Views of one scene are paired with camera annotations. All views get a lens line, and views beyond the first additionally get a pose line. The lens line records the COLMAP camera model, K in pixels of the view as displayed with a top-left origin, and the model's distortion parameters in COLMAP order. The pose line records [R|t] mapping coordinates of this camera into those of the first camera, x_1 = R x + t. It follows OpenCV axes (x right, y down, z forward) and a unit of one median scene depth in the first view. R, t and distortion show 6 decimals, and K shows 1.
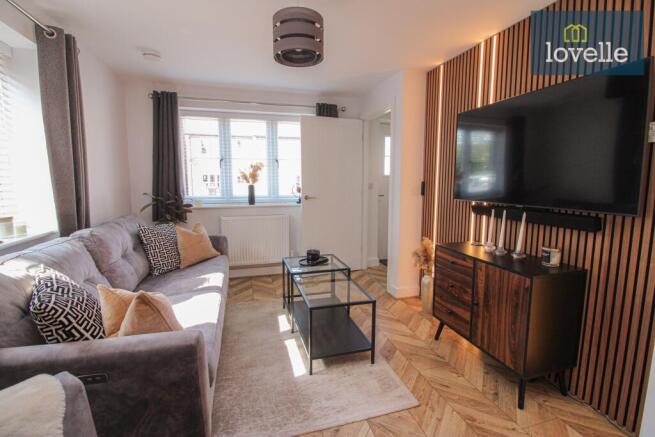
lens RADIAL K [[305.6, 0, 324.5], [0, 305.6, 214.2], [0, 0, 1]] dist [-0.010356, -0.006515]
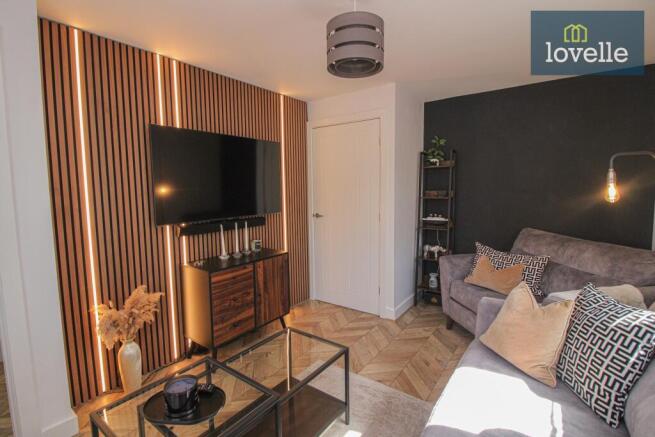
lens RADIAL K [[305.6, 0, 323.8], [0, 305.6, 217.1], [0, 0, 1]] dist [-0.010356, -0.006515]
pose [[-0.611681, -0.070034, 0.787998, -0.596040], [0.107109, 0.979571, 0.170203, -0.196933], [-0.783820, 0.188512, -0.591684, 1.331053]]
